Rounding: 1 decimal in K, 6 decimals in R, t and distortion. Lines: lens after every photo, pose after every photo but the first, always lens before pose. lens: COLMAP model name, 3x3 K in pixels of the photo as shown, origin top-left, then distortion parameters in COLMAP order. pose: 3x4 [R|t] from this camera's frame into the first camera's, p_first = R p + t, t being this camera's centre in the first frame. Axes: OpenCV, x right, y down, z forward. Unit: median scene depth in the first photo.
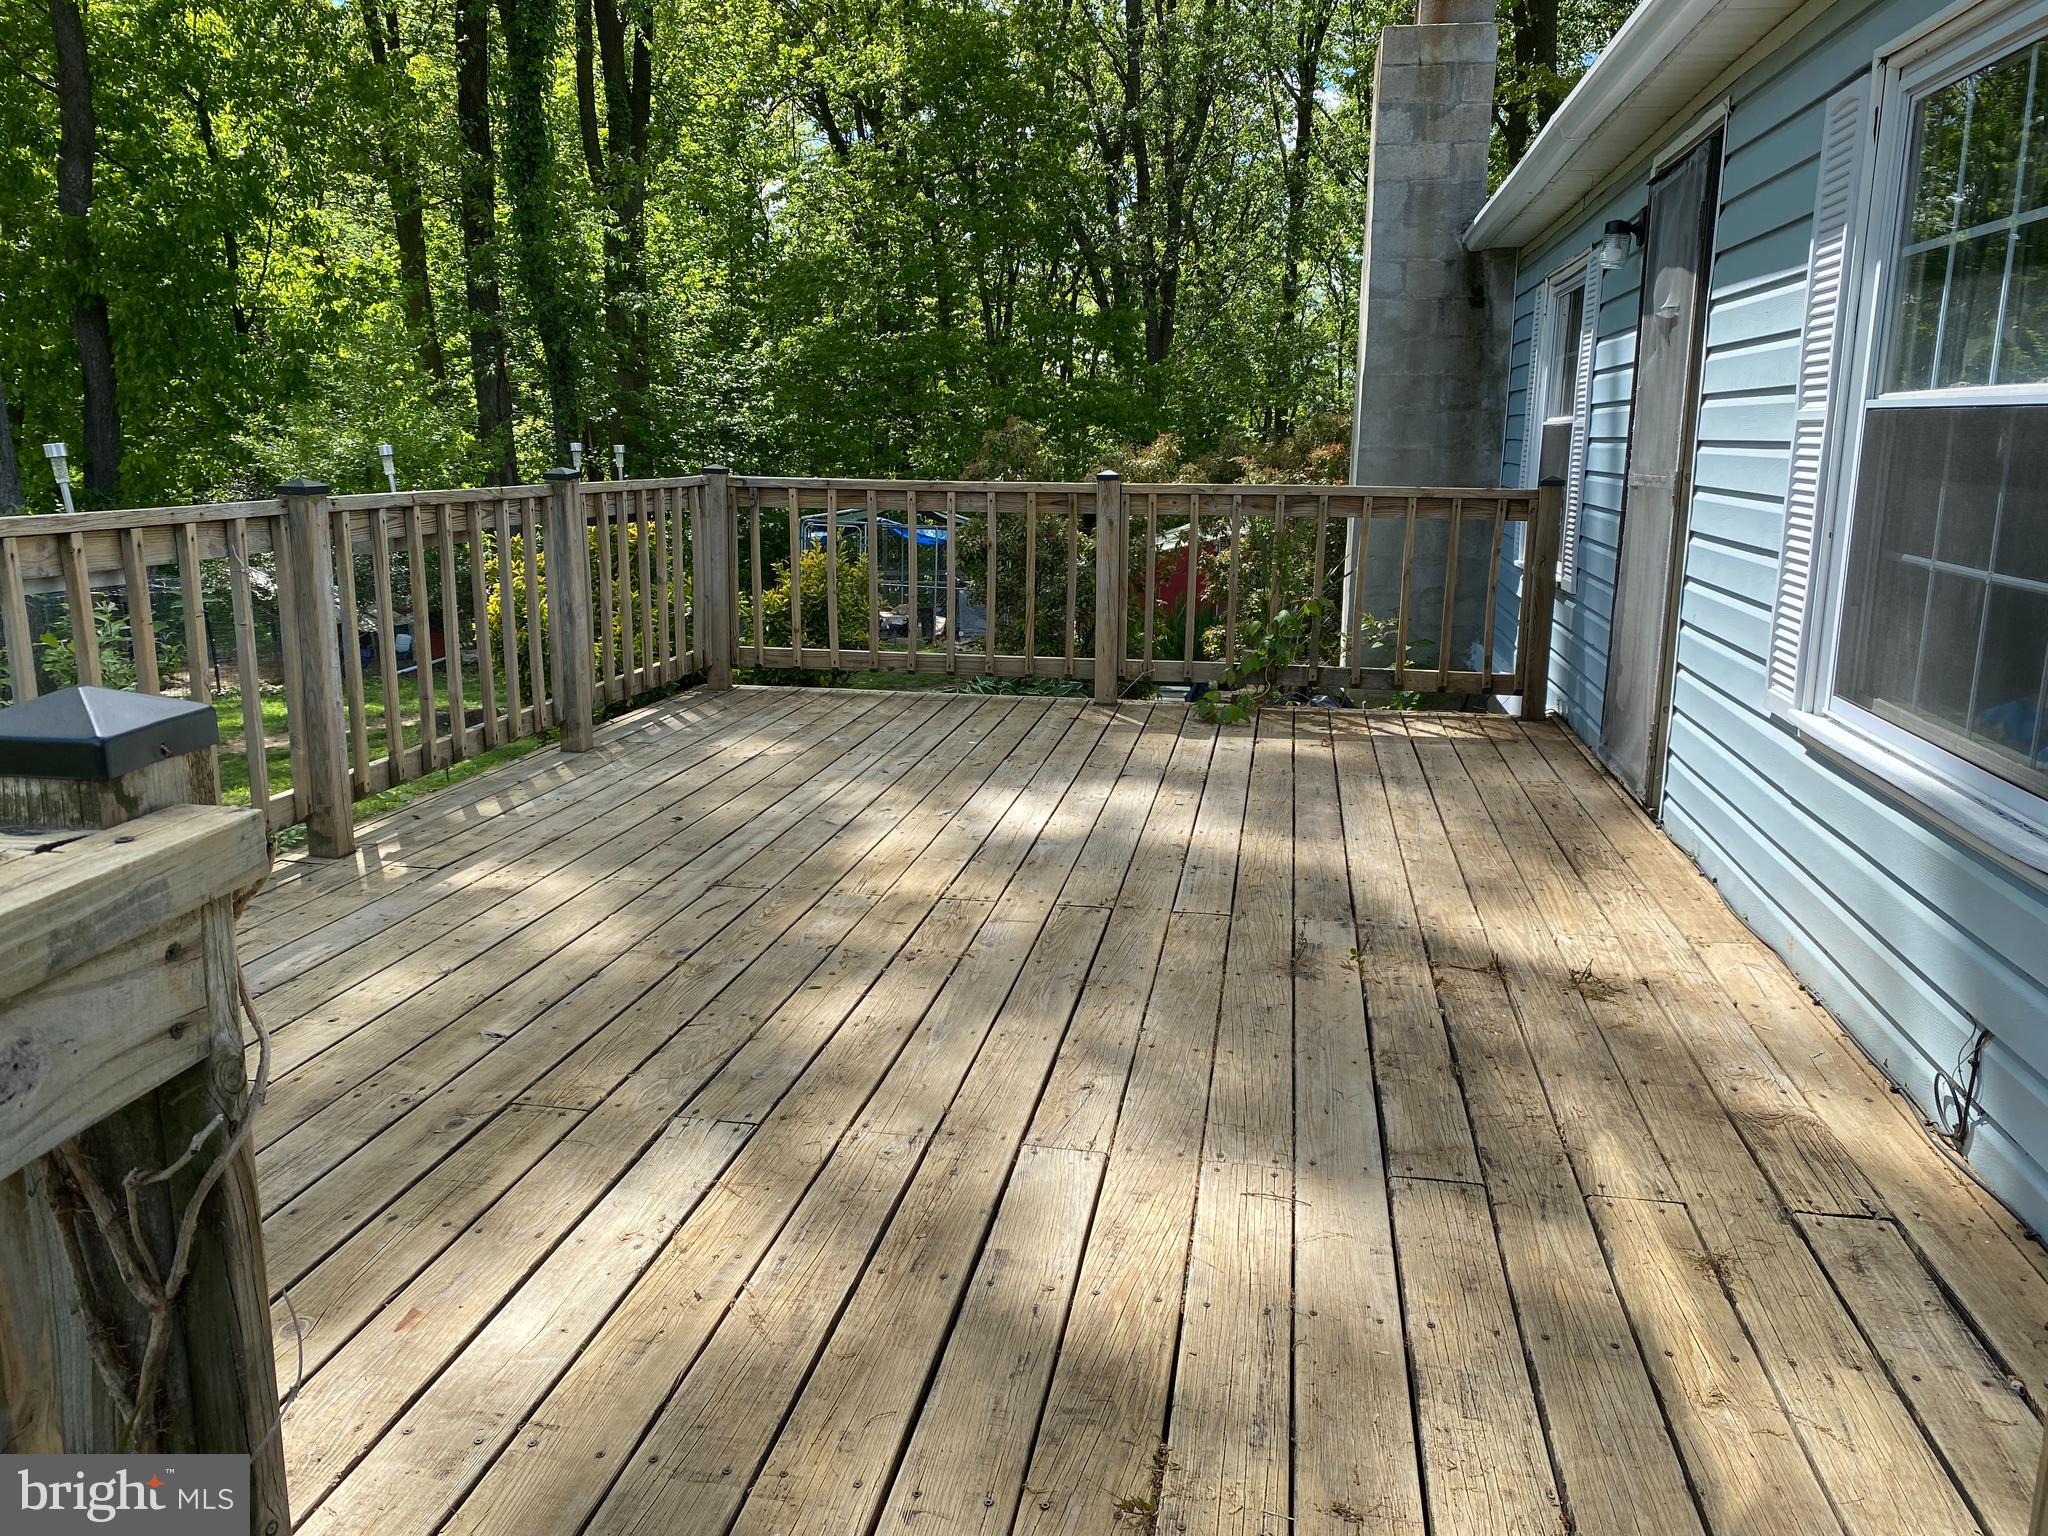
lens RADIAL K [[1562.7, 0, 1024.0], [0, 1562.7, 768.0], [0, 0, 1]] dist [0.014535, -0.017145]
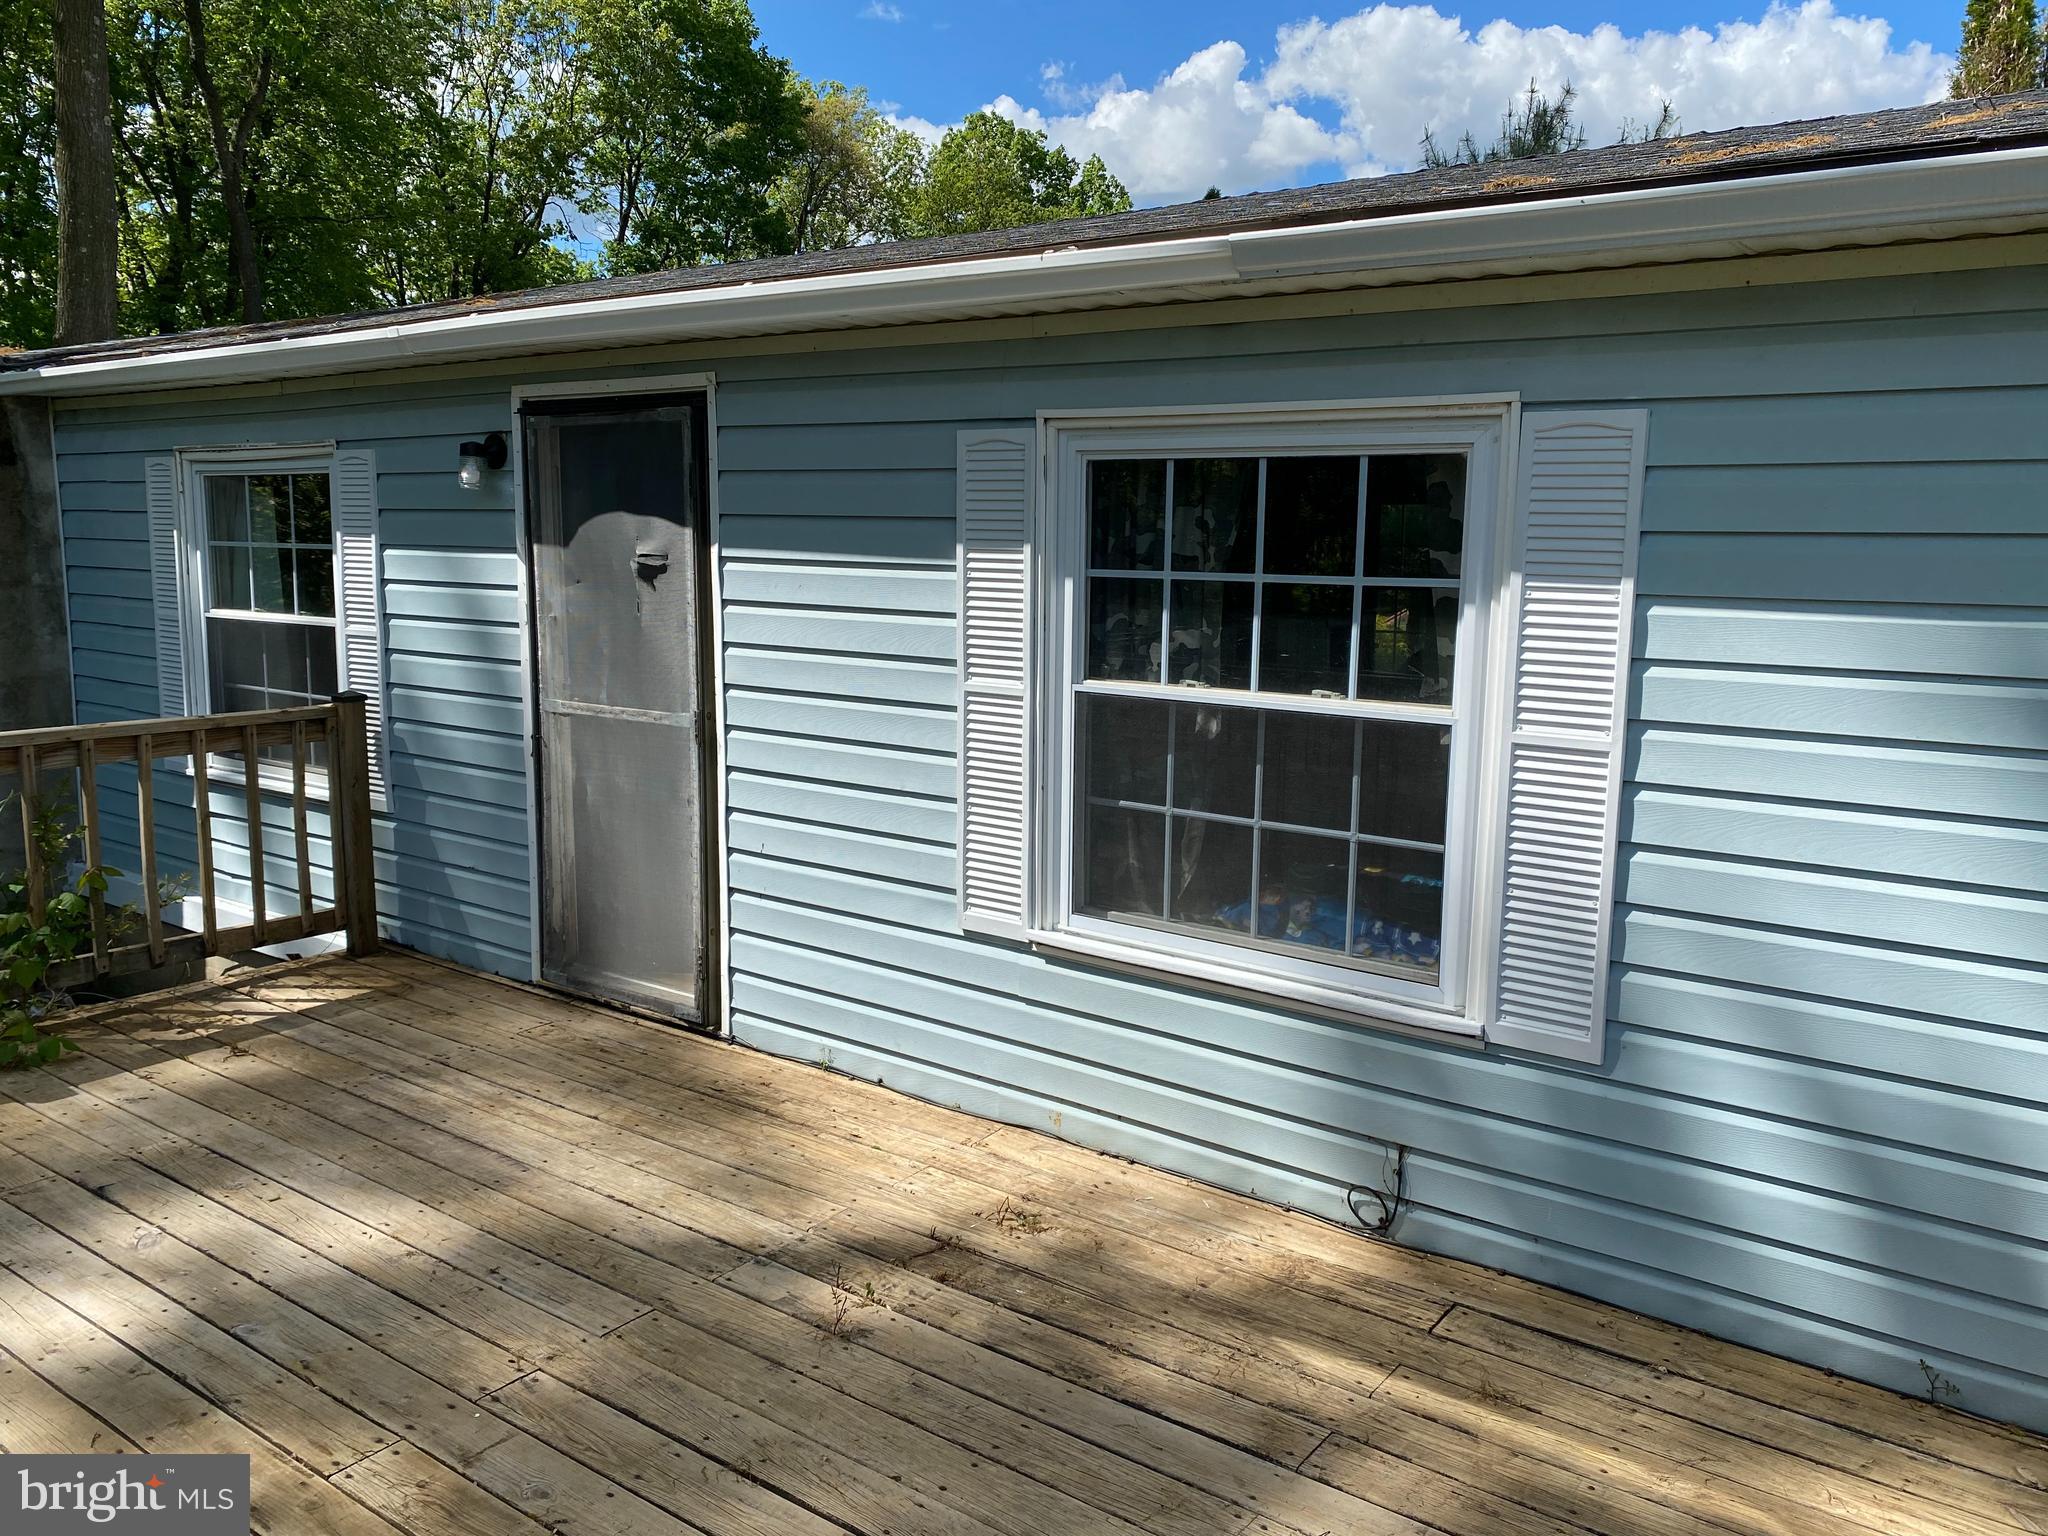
lens RADIAL K [[1570.2, 0, 1025.4], [0, 1570.2, 762.4], [0, 0, 1]] dist [0.108961, -0.201304]
pose [[0.449323, -0.146127, 0.881337, -0.528618], [0.186239, 0.980178, 0.067566, -0.233472], [-0.873741, 0.133781, 0.467632, 0.401157]]
